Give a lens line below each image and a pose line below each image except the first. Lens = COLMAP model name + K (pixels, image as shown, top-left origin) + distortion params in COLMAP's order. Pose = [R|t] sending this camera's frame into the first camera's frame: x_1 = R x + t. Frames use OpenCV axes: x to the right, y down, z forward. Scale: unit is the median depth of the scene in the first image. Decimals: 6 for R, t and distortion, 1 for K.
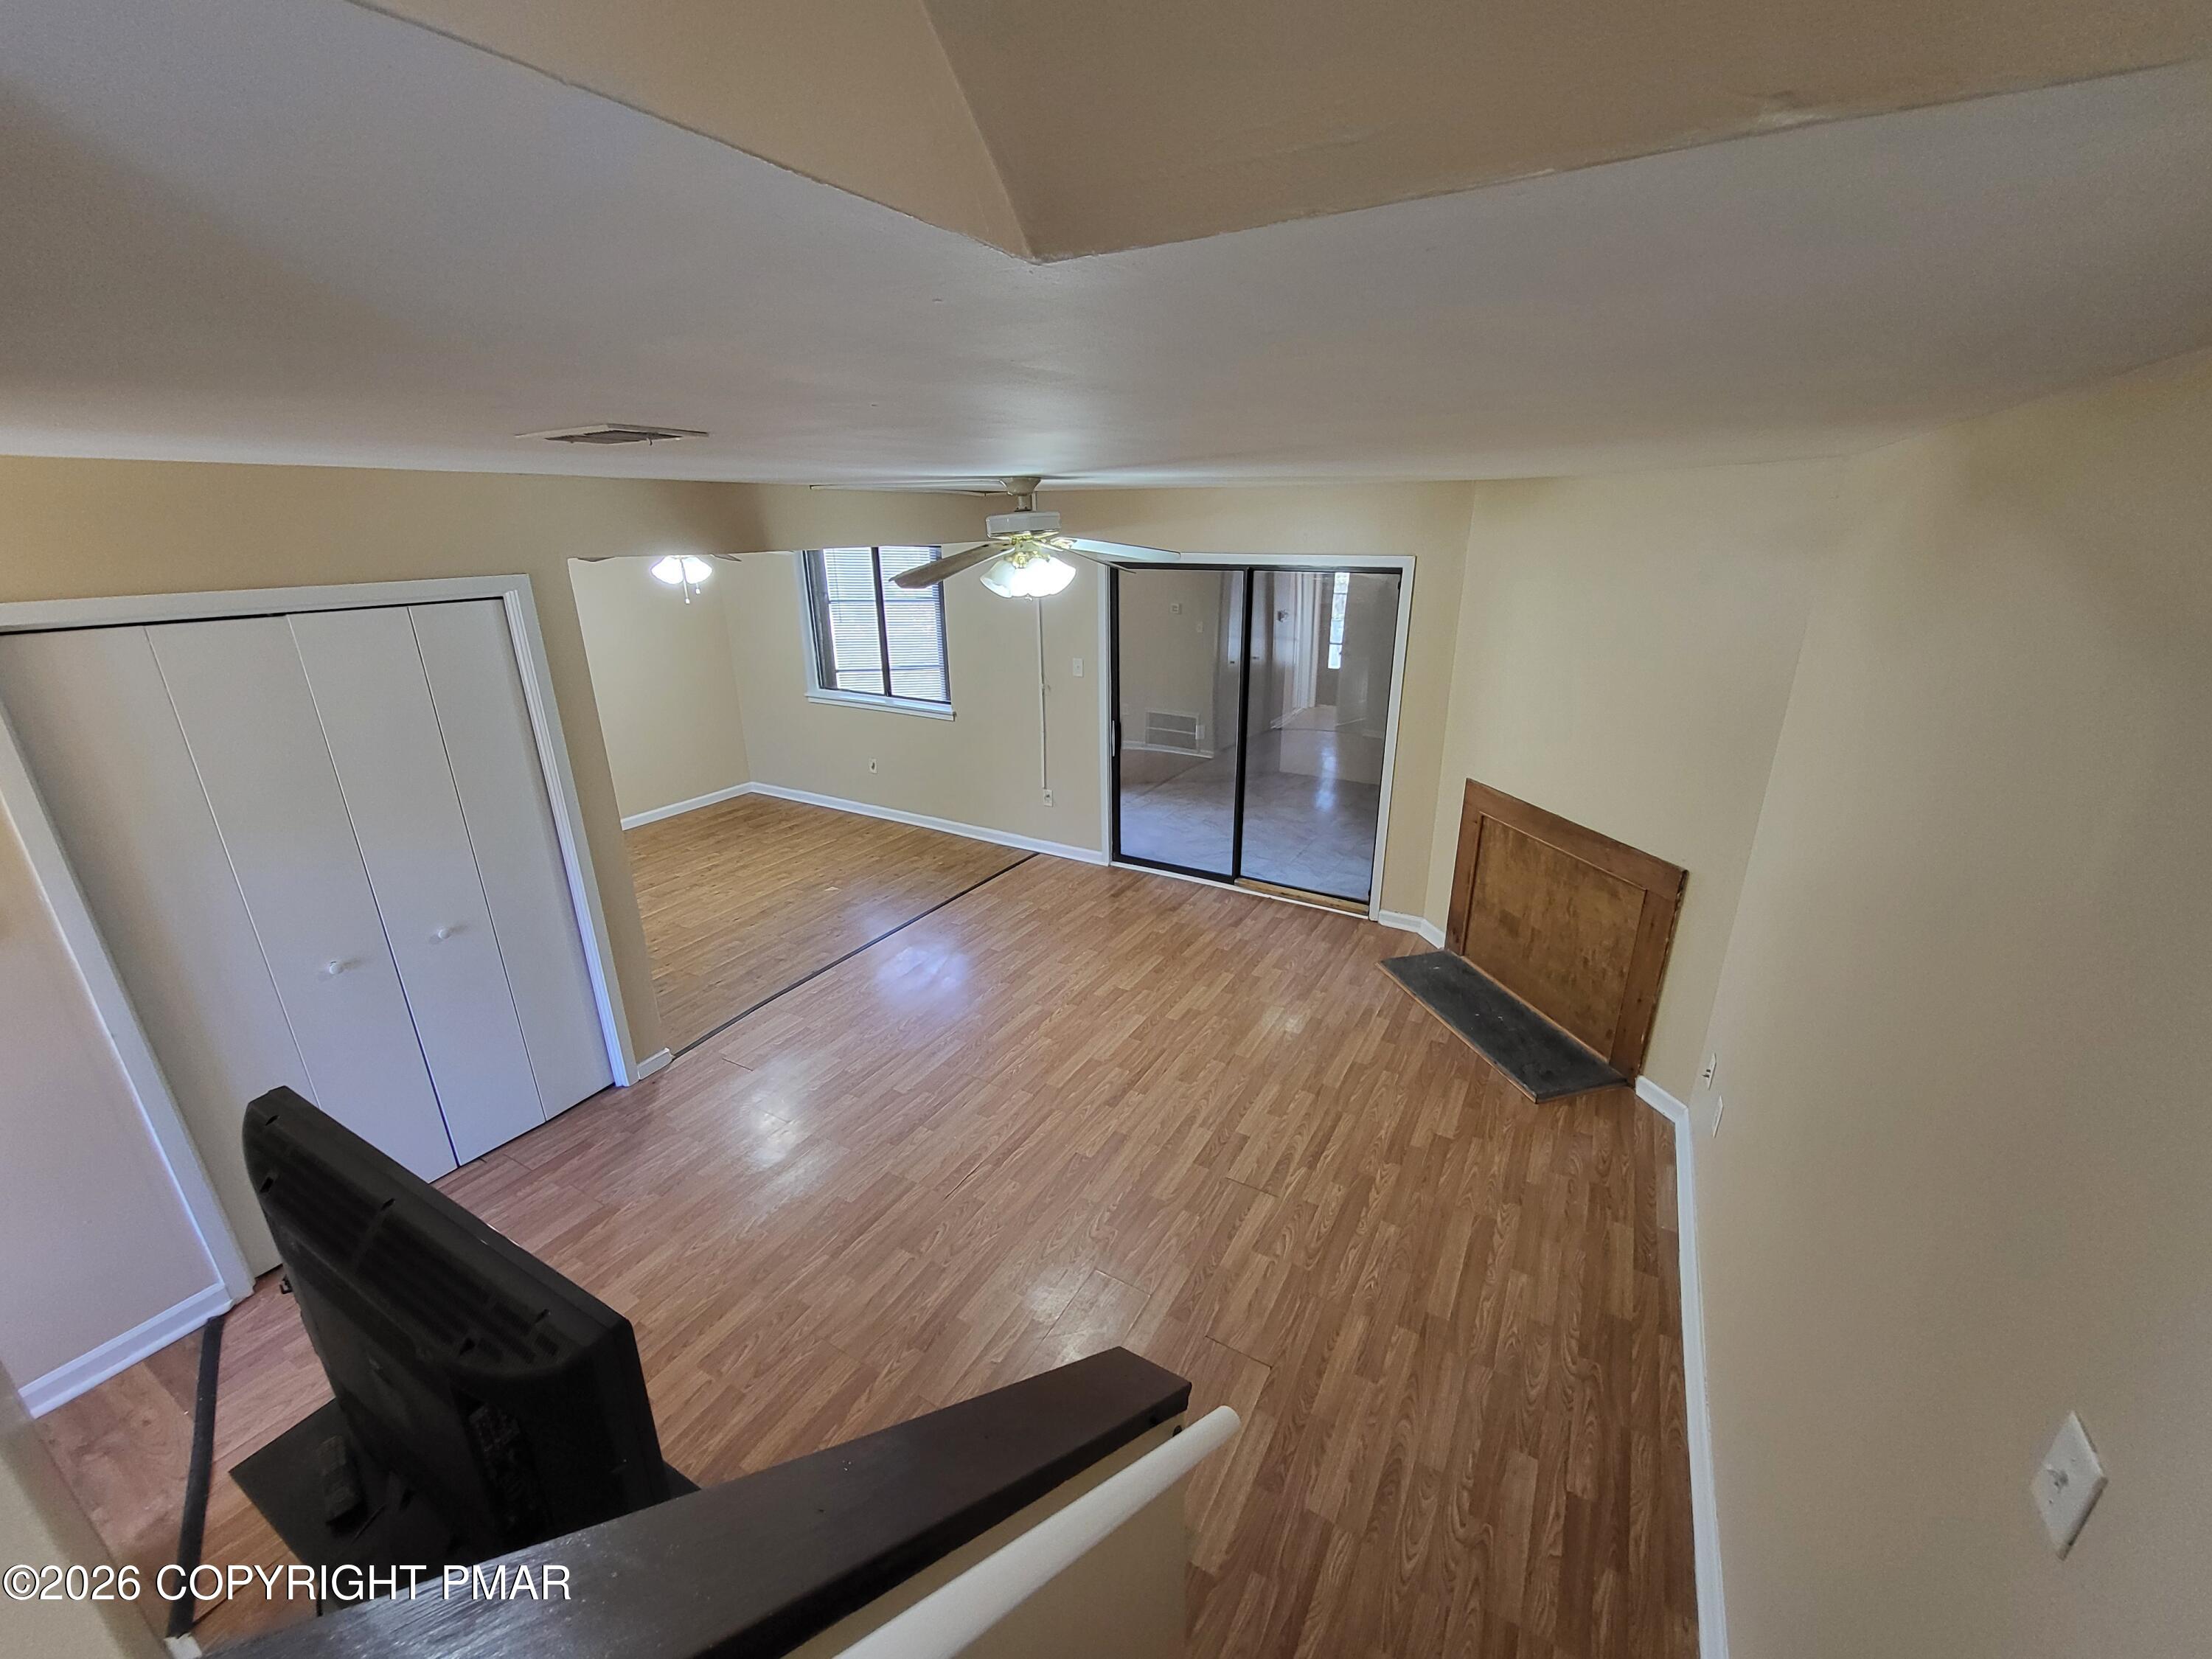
lens RADIAL K [[873.9, 0, 1125.9], [0, 873.9, 839.9], [0, 0, 1]] dist [-0.001324, 0.000590]
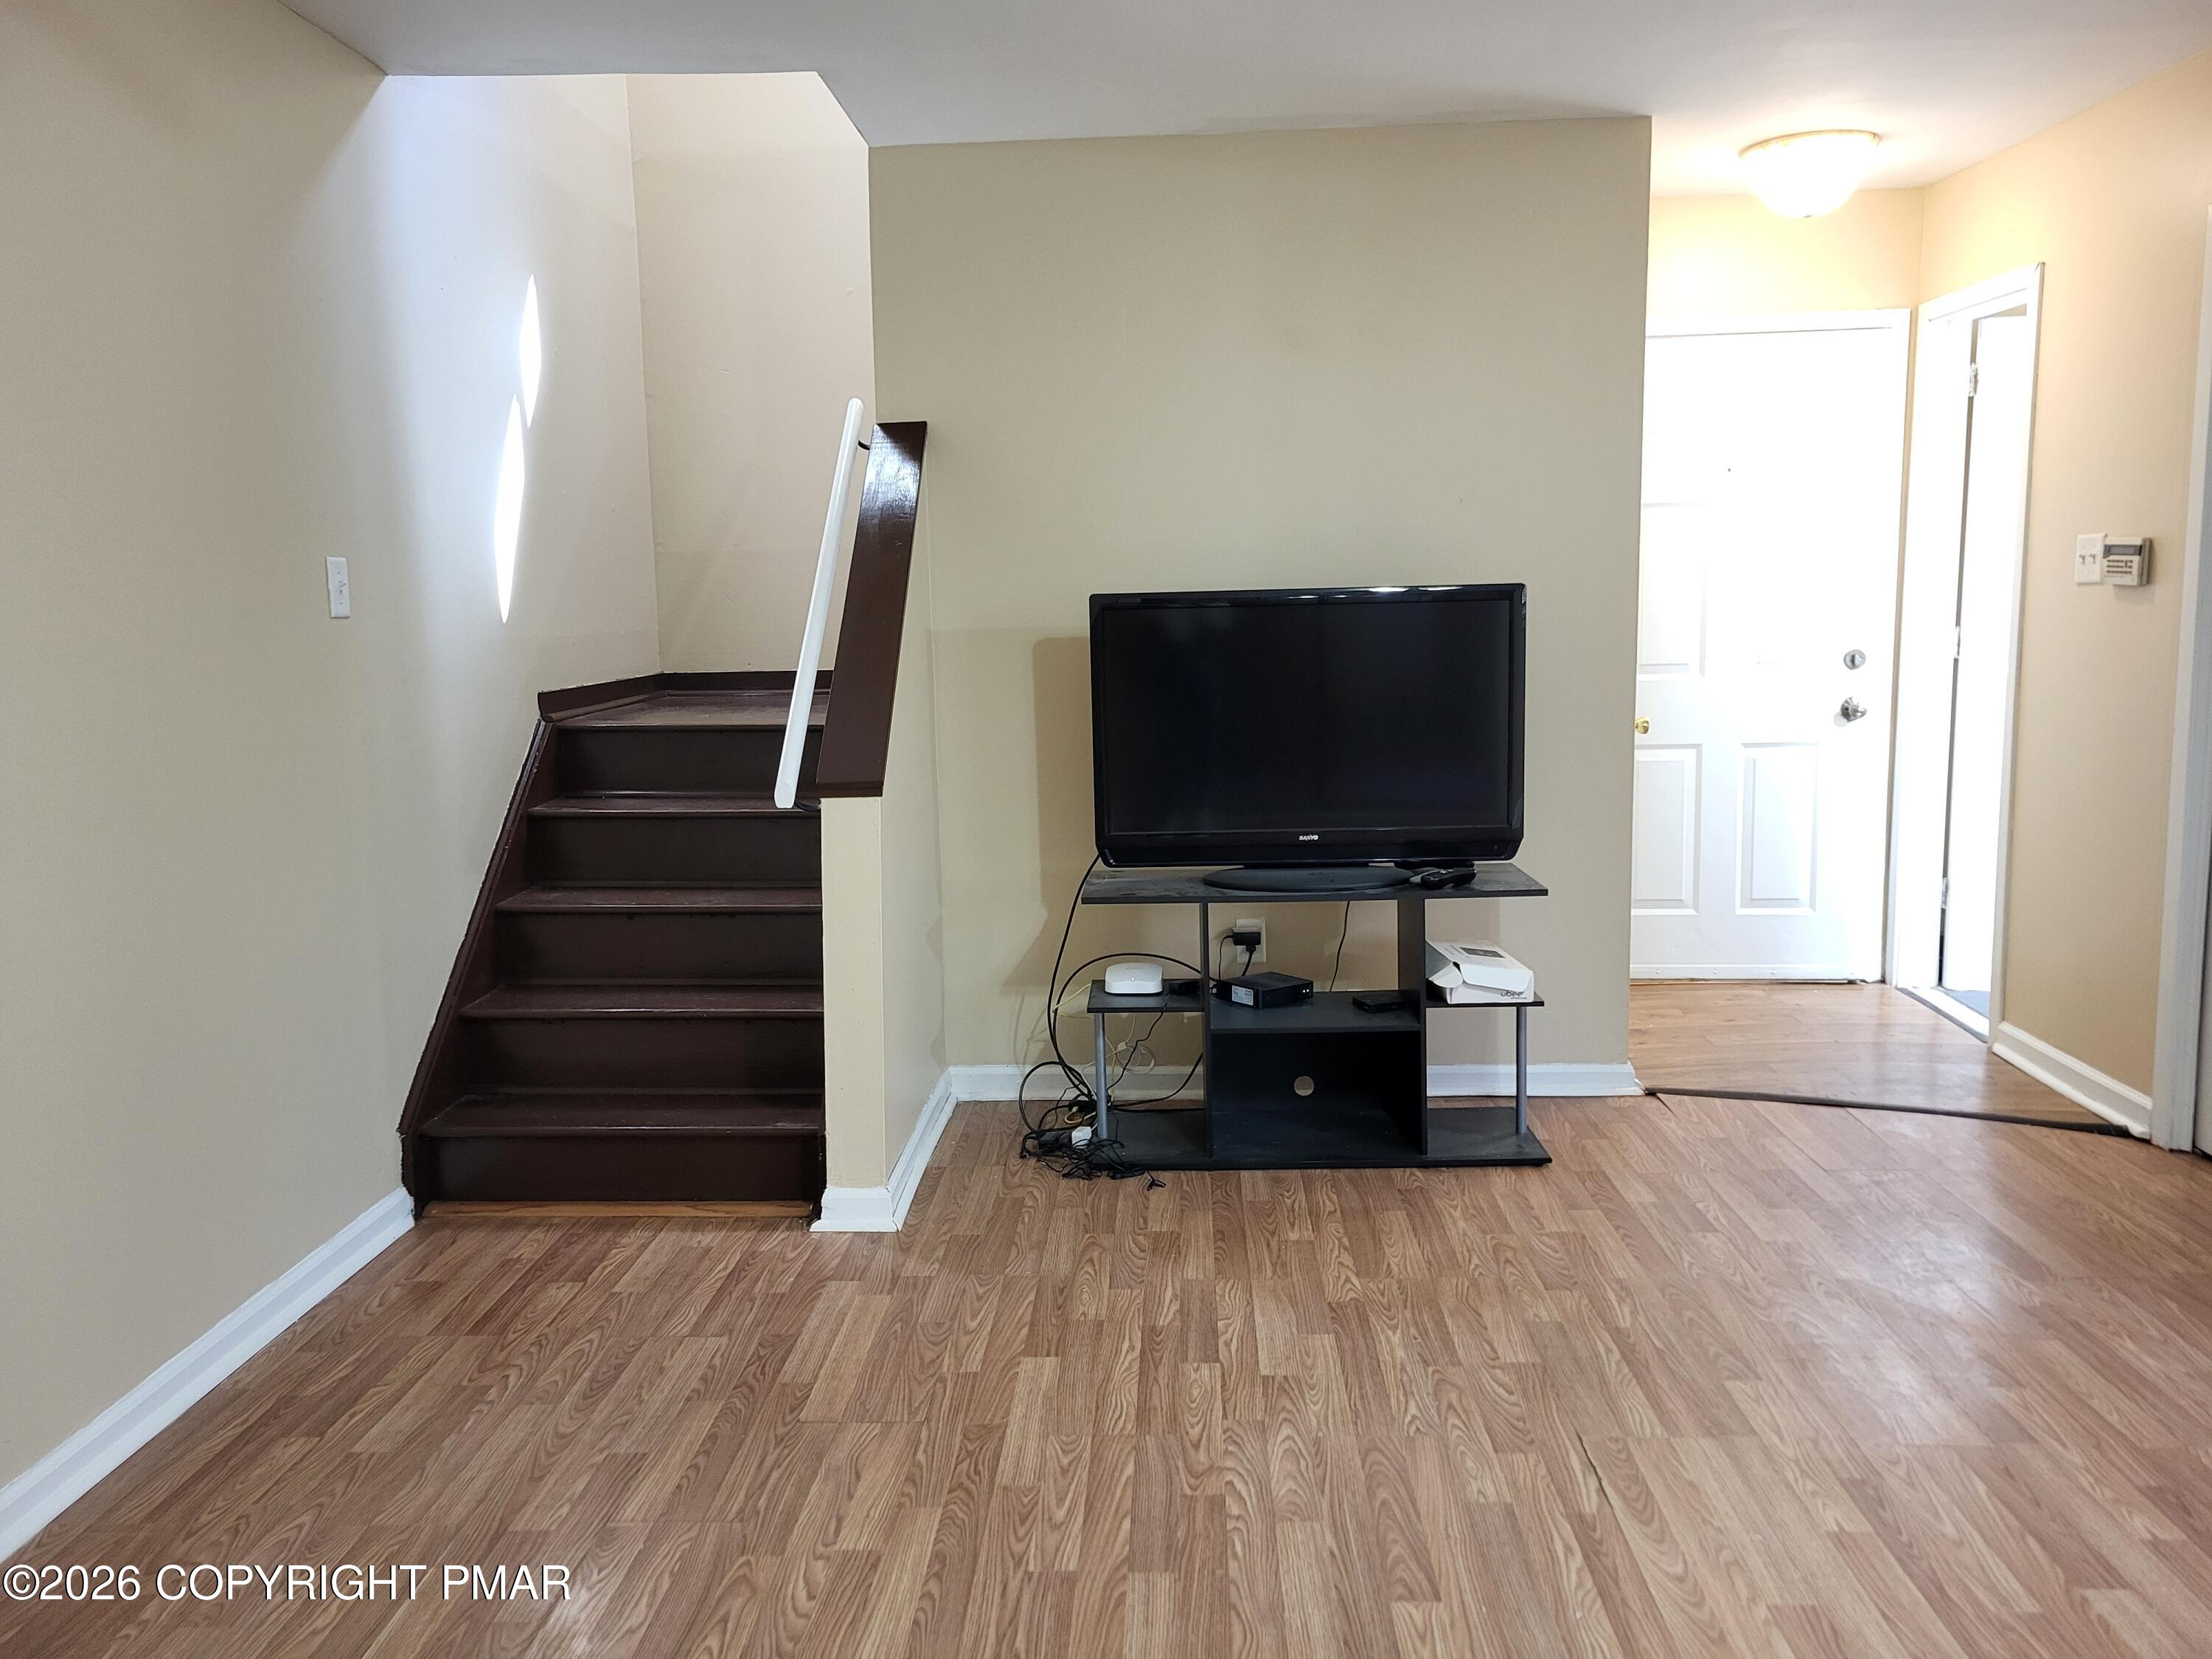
lens RADIAL K [[1668.8, 0, 1142.1], [0, 1668.8, 795.0], [0, 0, 1]] dist [0.051744, -0.012406]
pose [[-0.887308, 0.077070, -0.454691, 0.294933], [-0.136337, 0.898031, 0.418272, -0.172232], [0.440564, 0.433128, -0.786323, 1.209200]]
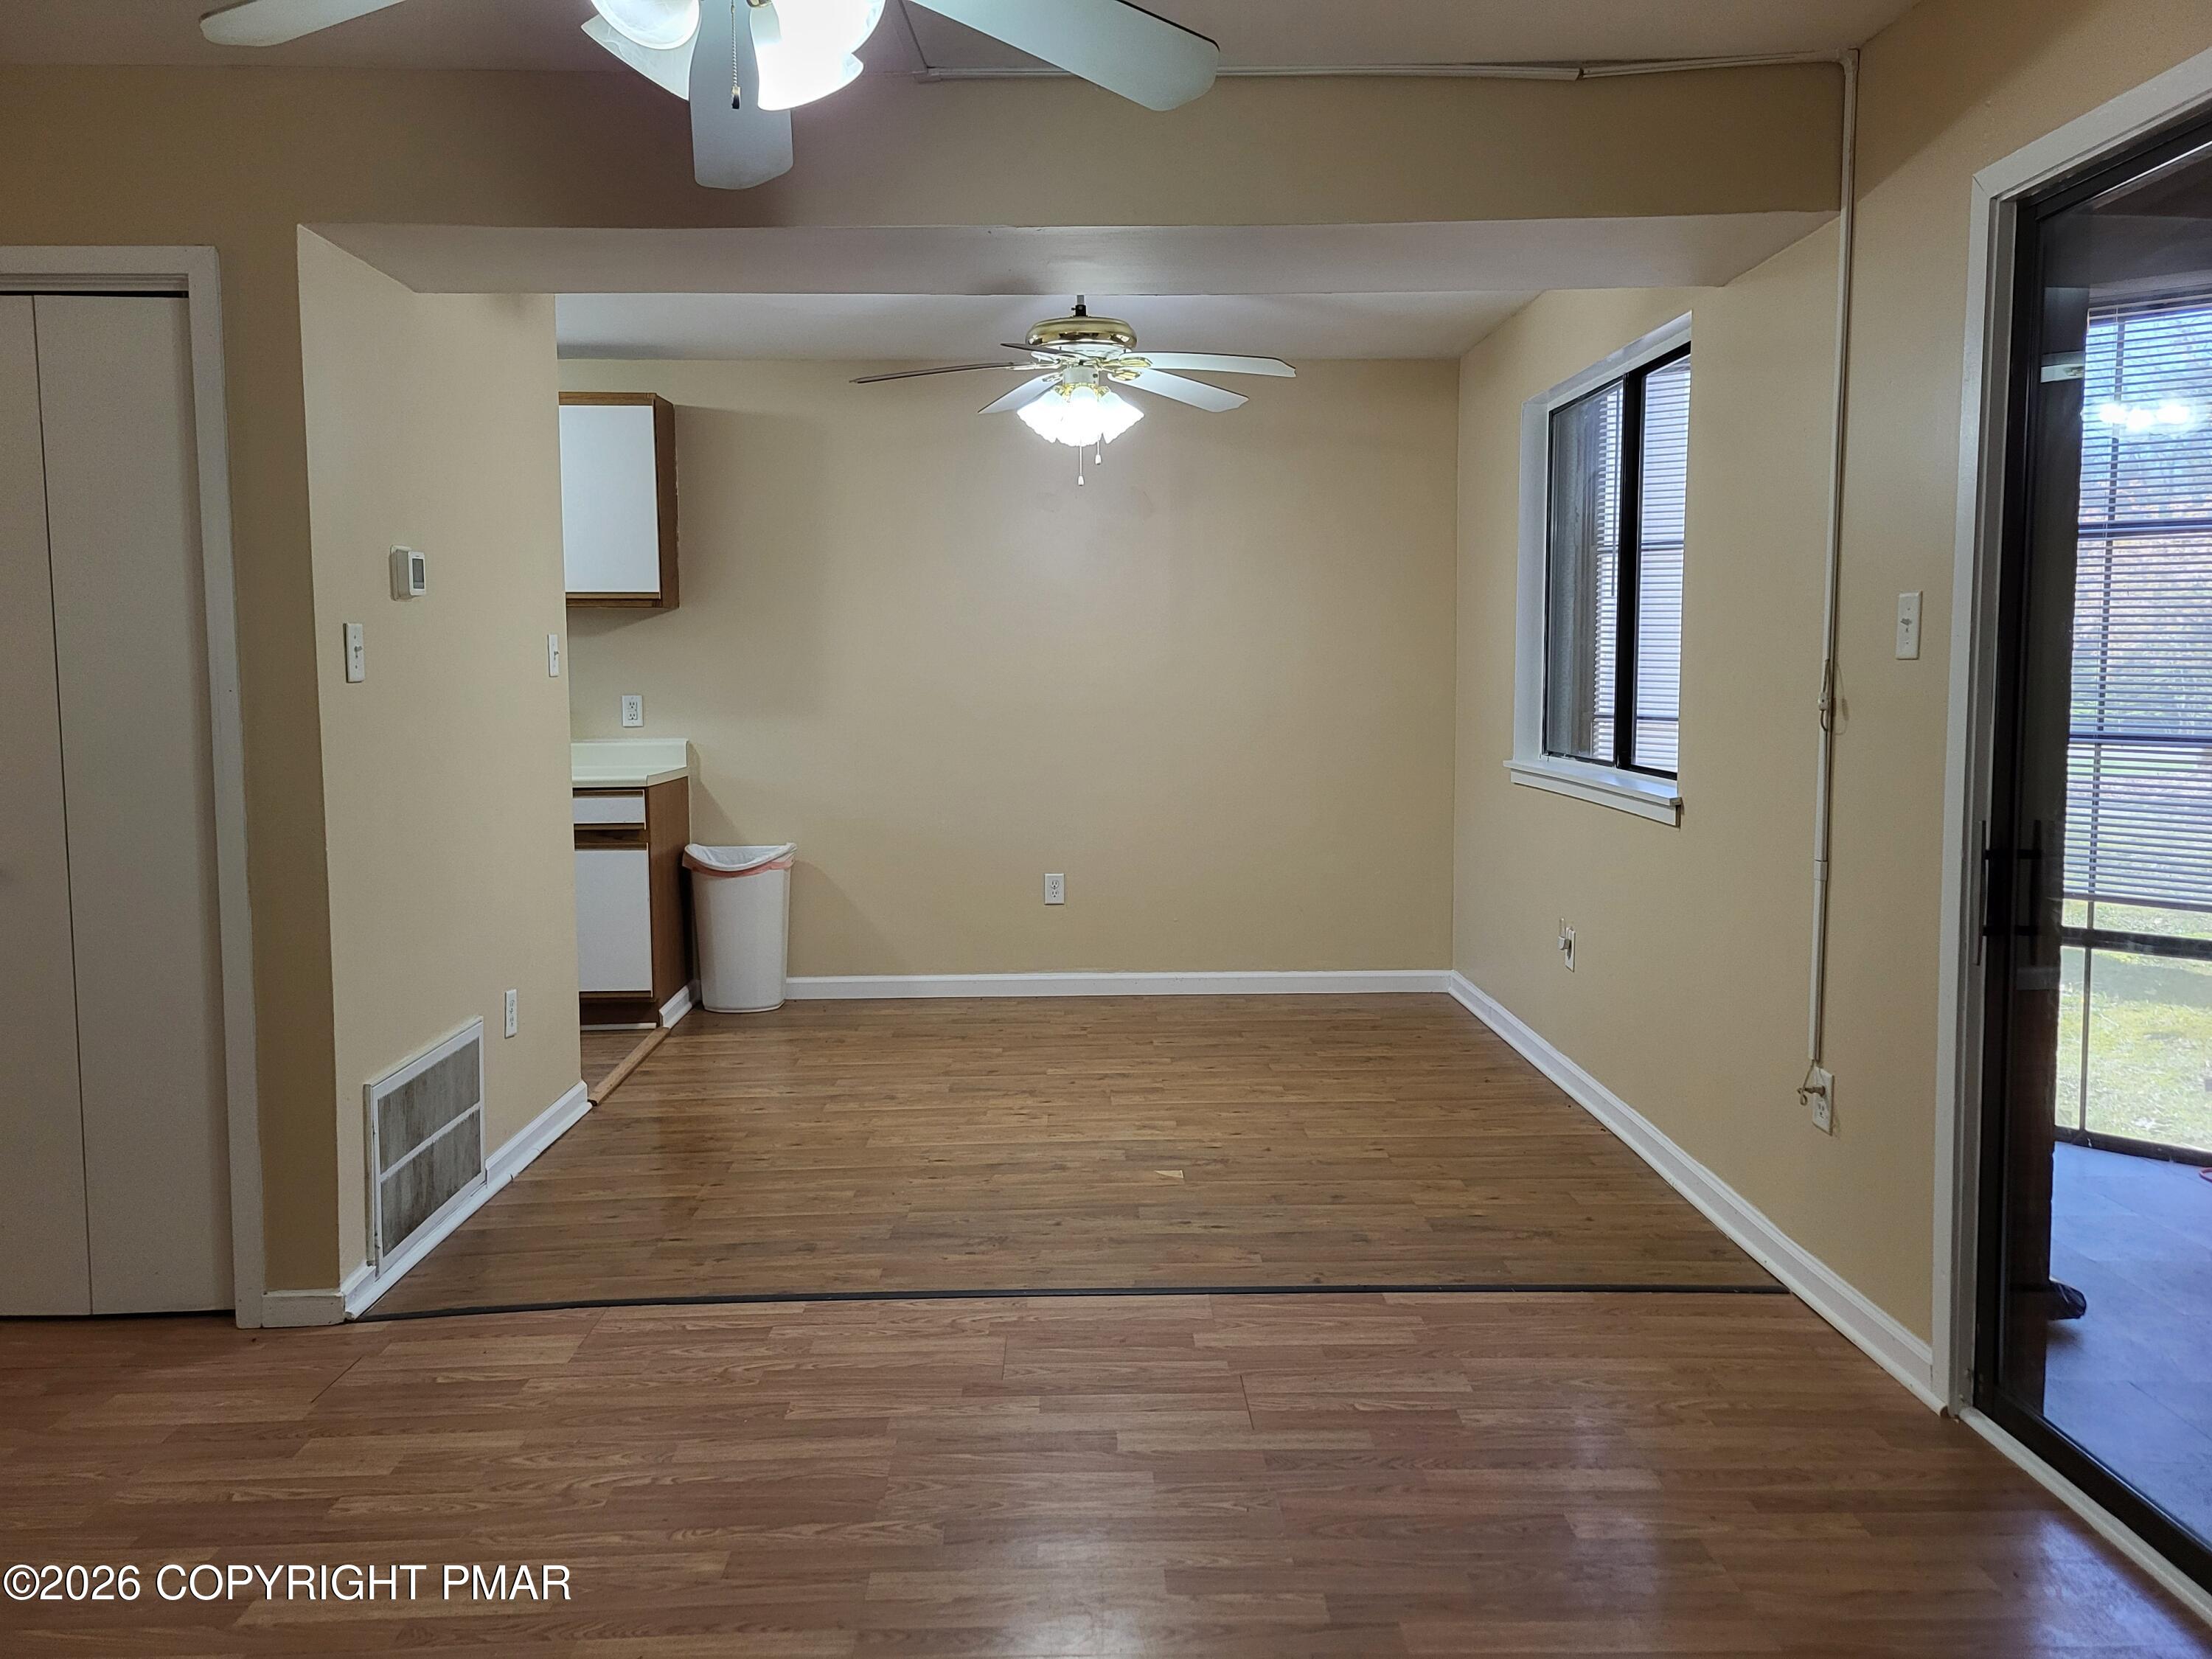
lens RADIAL K [[1668.8, 0, 1085.6], [0, 1668.8, 818.9], [0, 0, 1]] dist [0.051744, -0.012406]
pose [[0.502570, 0.079861, -0.860840, 0.423969], [-0.290231, 0.953524, -0.080981, -0.035852], [0.814364, 0.290541, 0.502391, 0.854666]]
